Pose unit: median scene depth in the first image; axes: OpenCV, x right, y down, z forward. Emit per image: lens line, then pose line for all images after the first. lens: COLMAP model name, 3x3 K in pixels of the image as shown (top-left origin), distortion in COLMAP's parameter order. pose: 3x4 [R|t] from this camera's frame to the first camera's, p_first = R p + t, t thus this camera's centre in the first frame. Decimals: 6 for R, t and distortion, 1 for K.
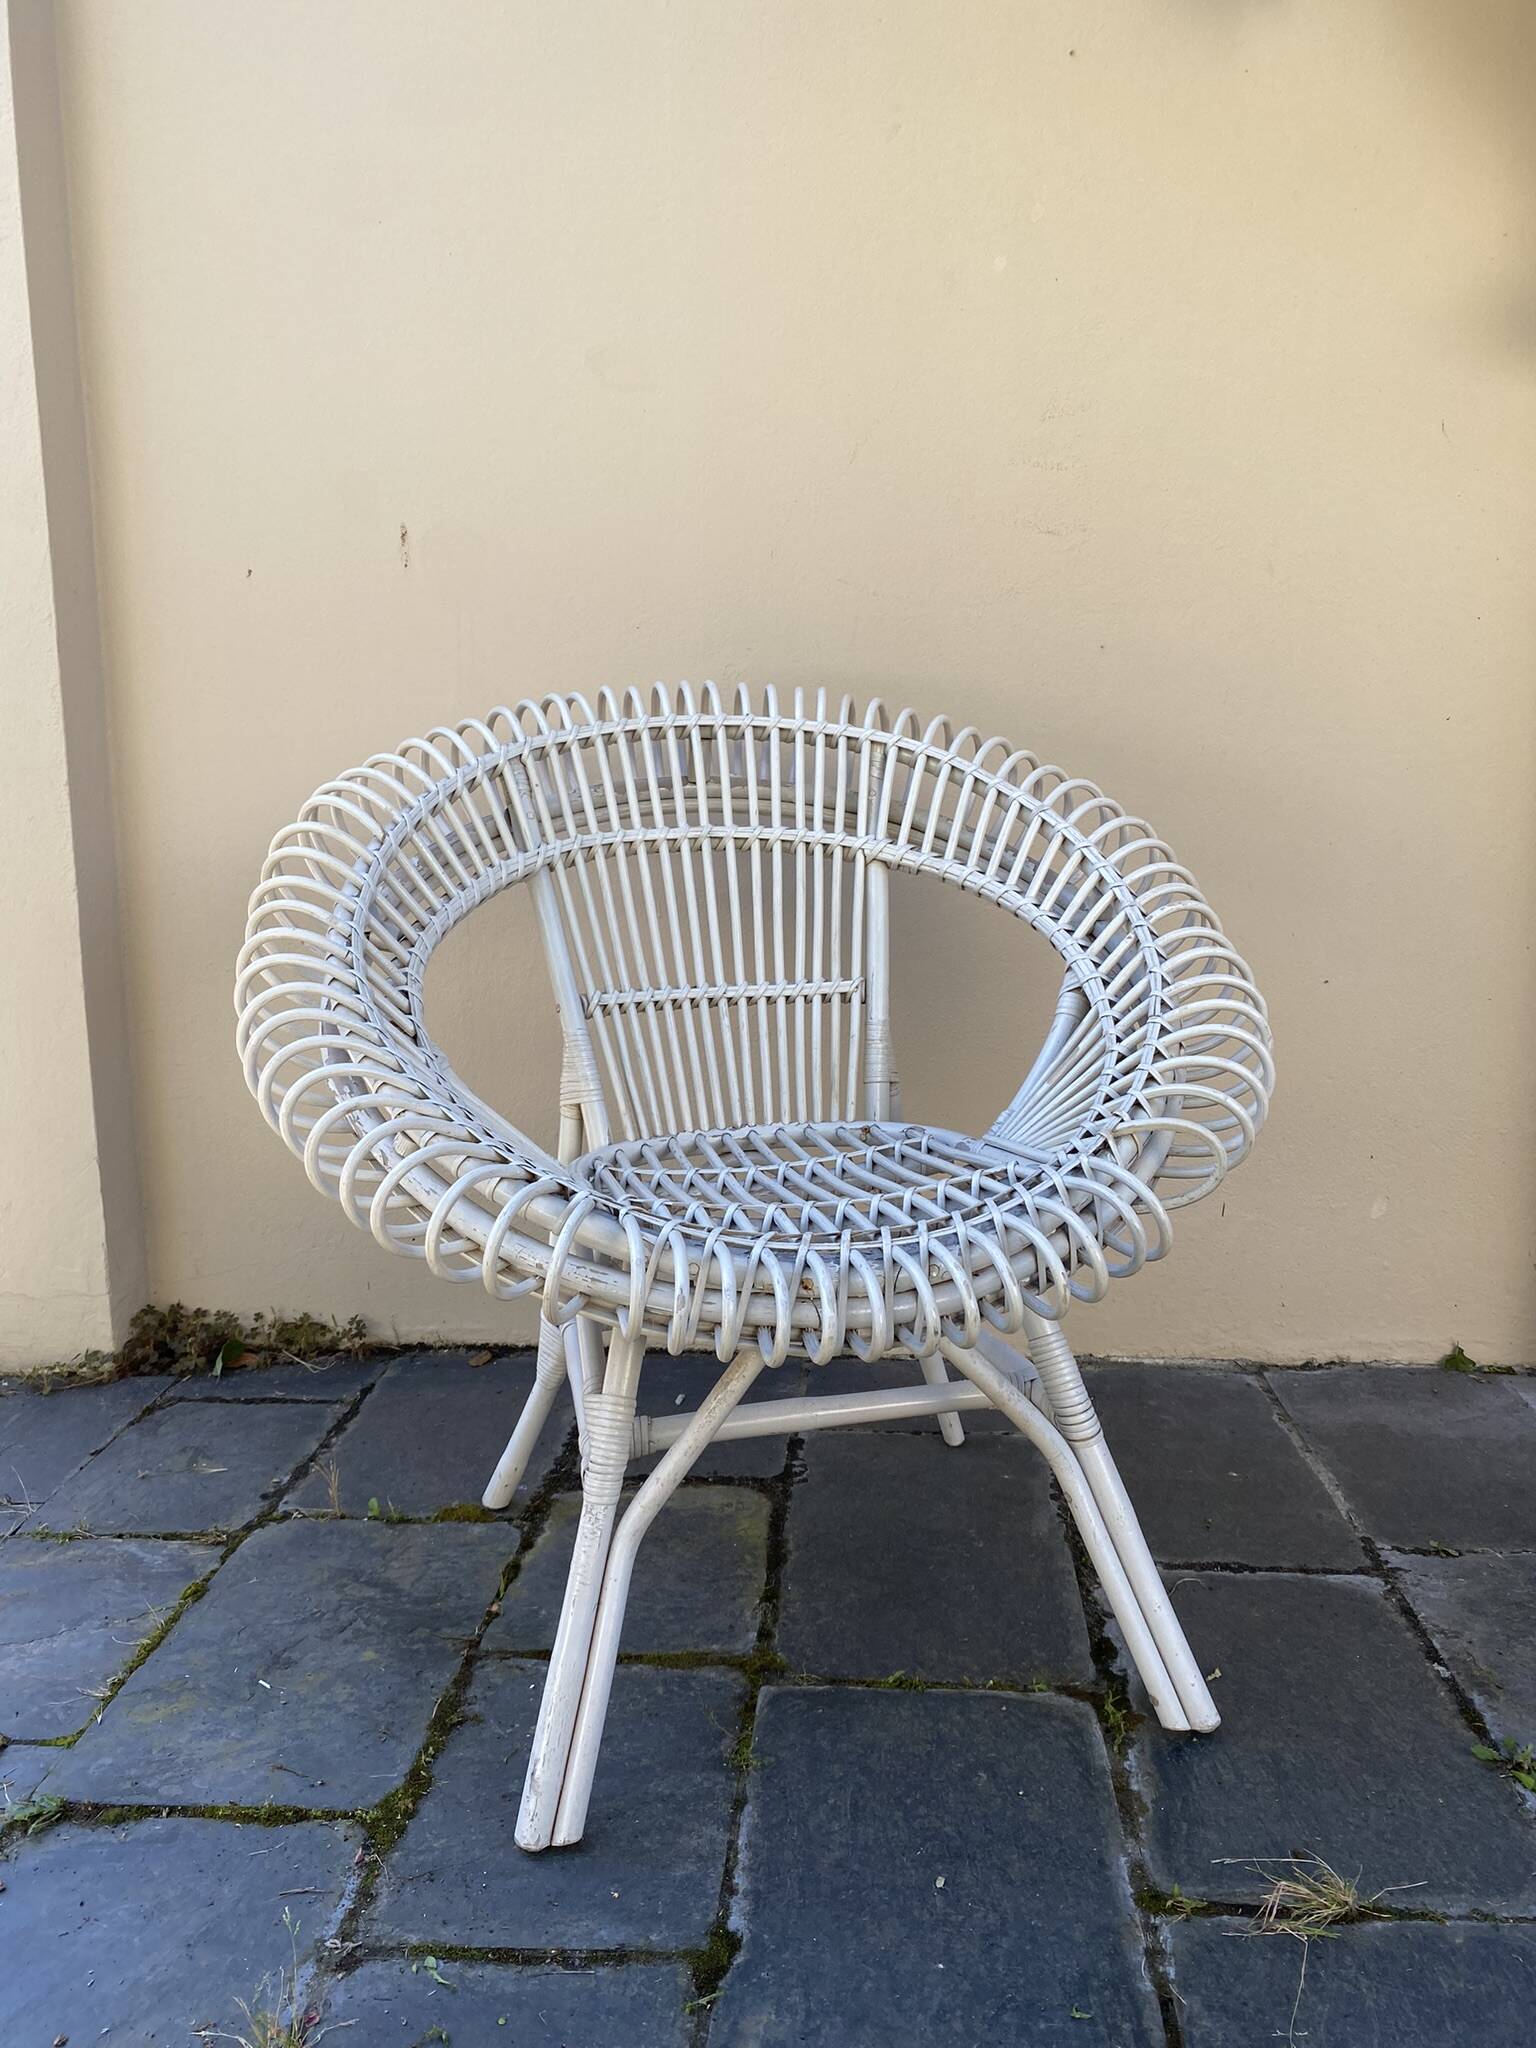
lens RADIAL K [[1550.6, 0, 772.7], [0, 1550.6, 1010.1], [0, 0, 1]] dist [0.004877, 0.003805]
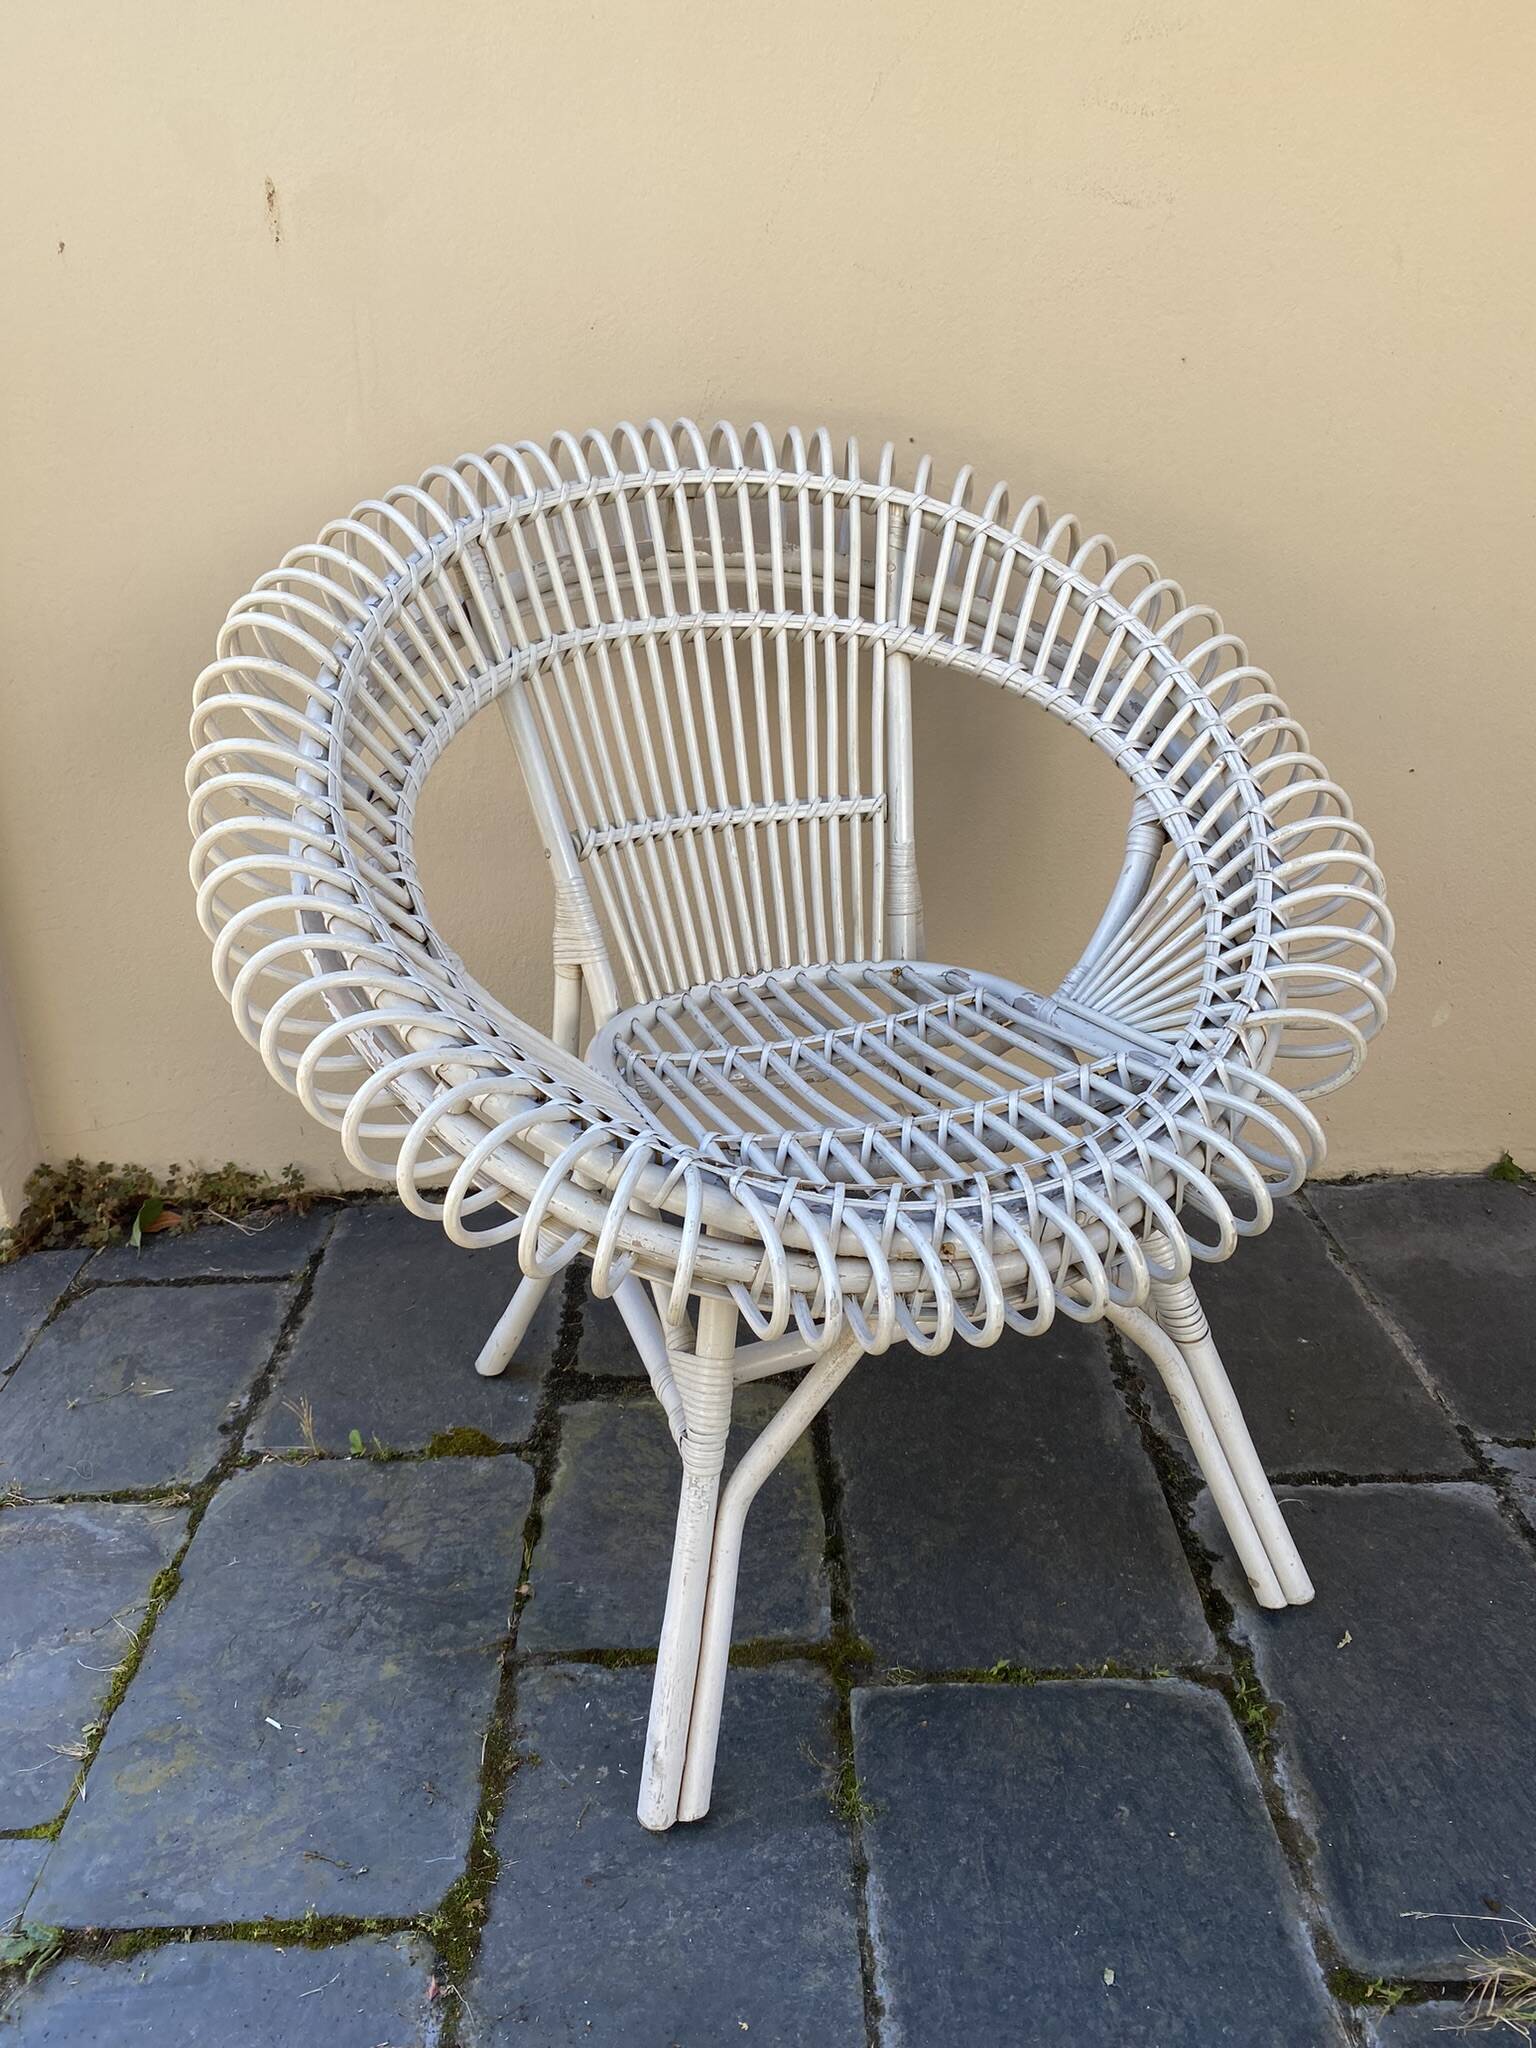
lens RADIAL K [[1550.6, 0, 764.7], [0, 1550.6, 999.9], [0, 0, 1]] dist [0.004877, 0.003805]
pose [[0.995607, -0.037437, 0.085816, -0.107515], [0.015279, 0.969258, 0.245572, -0.149196], [-0.092371, -0.243183, 0.965572, 0.225791]]
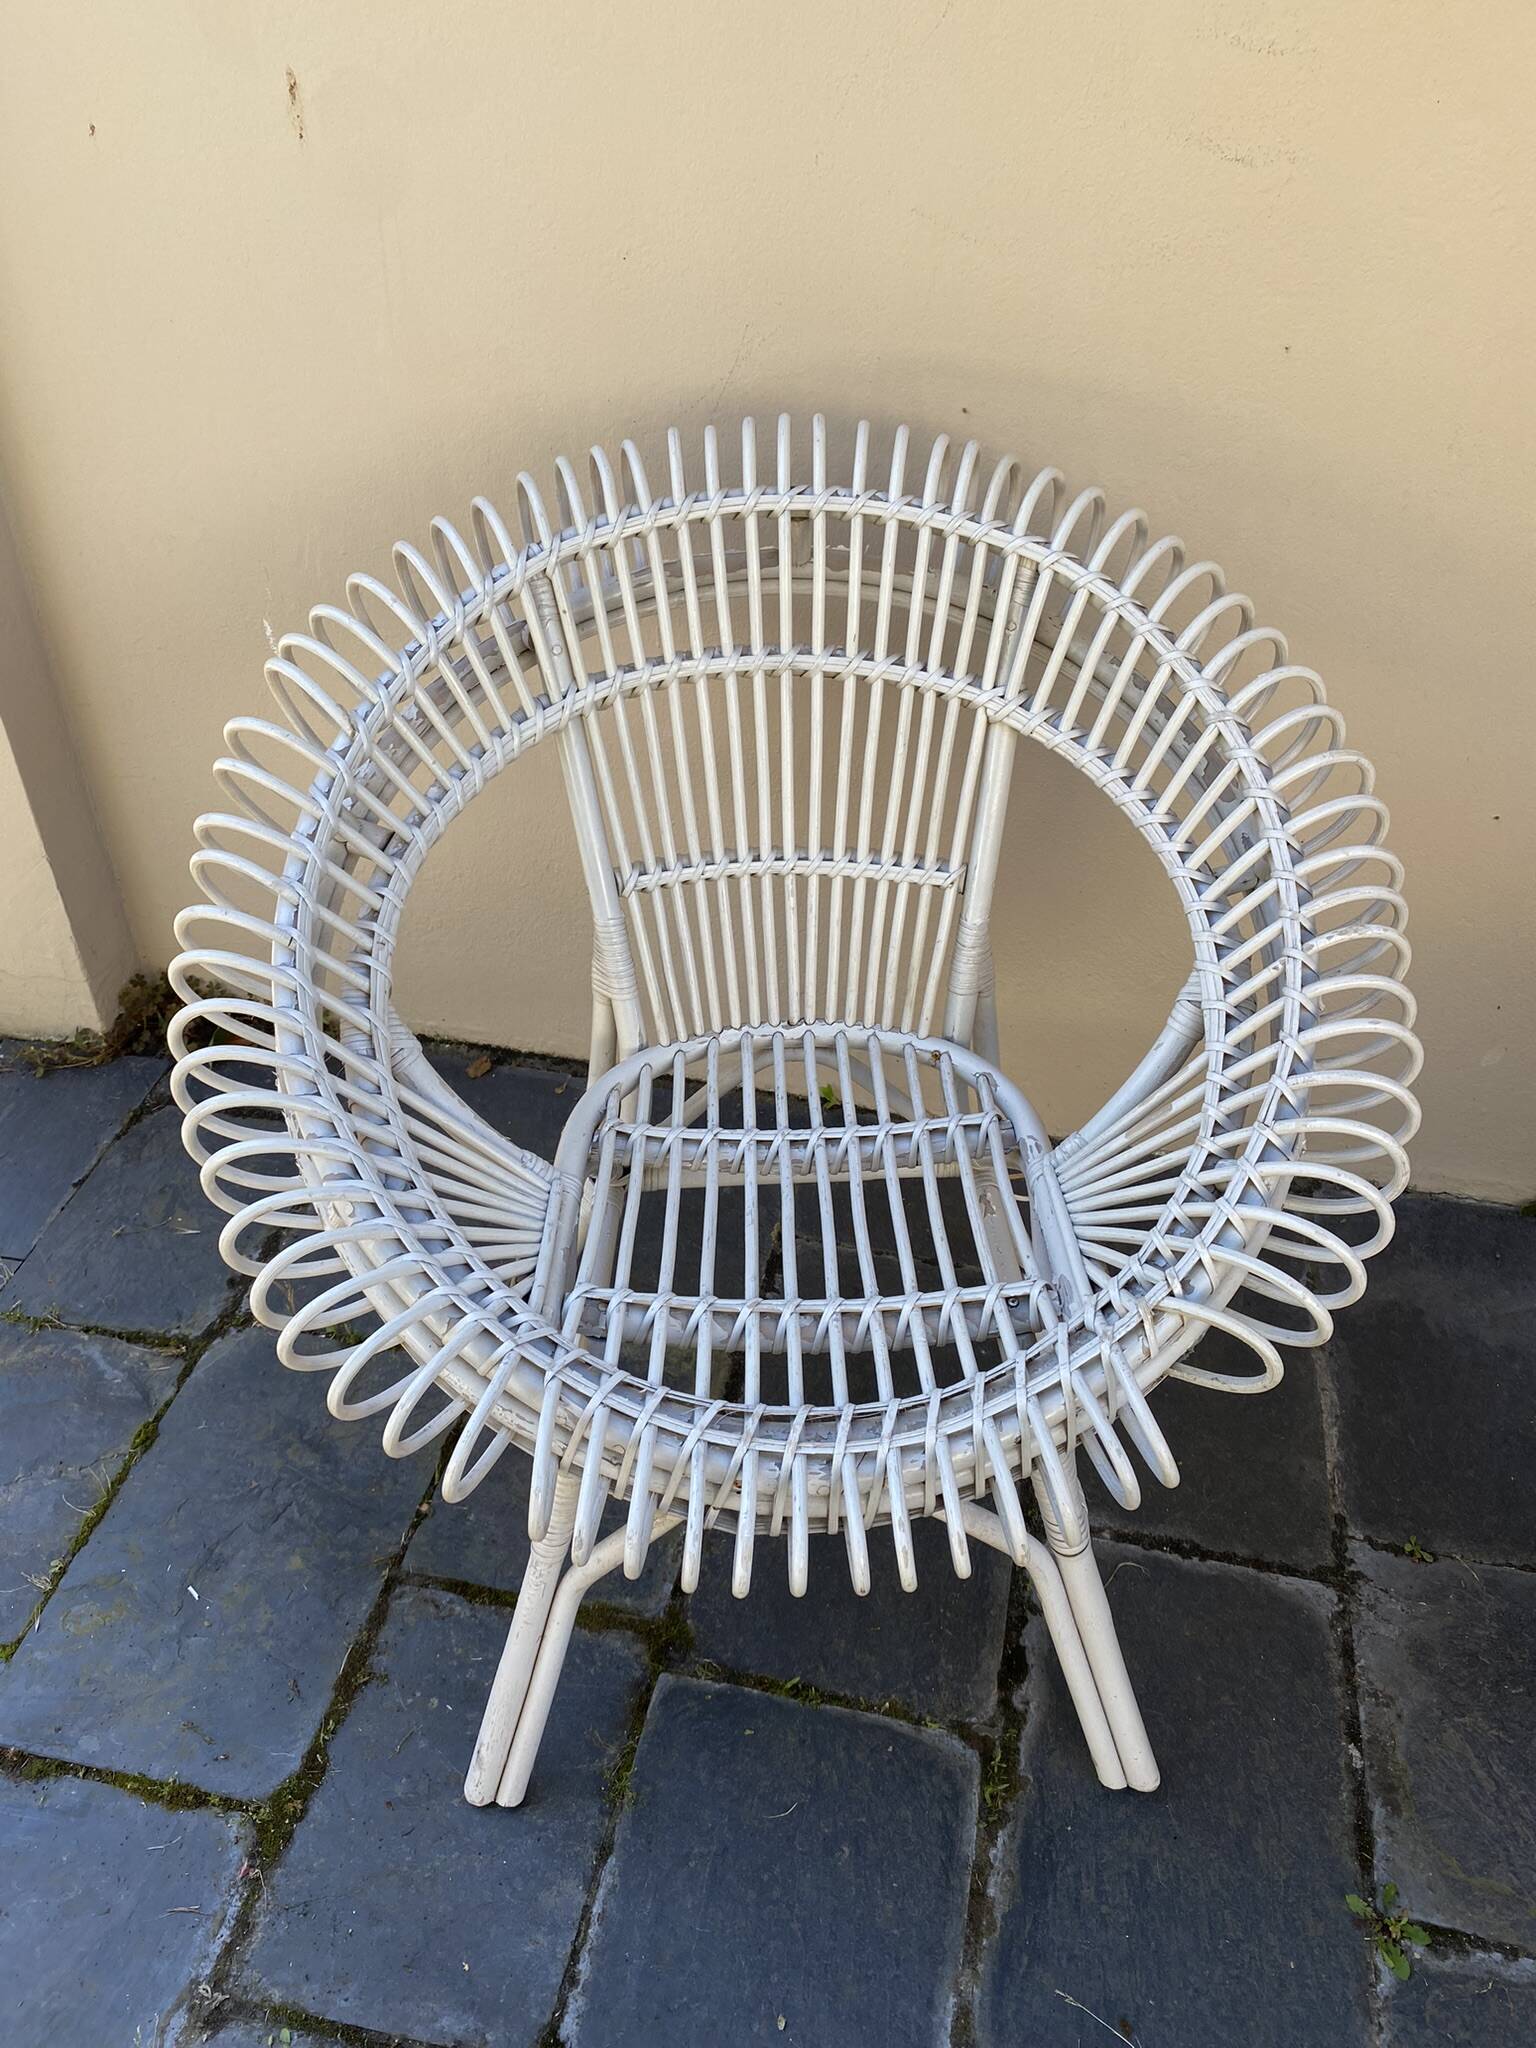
lens RADIAL K [[1550.6, 0, 779.1], [0, 1550.6, 998.2], [0, 0, 1]] dist [0.004877, 0.003805]
pose [[0.991033, 0.100164, -0.088439, 0.104851], [-0.043763, 0.868674, 0.493447, -0.409537], [0.126250, -0.485152, 0.865268, 0.320260]]
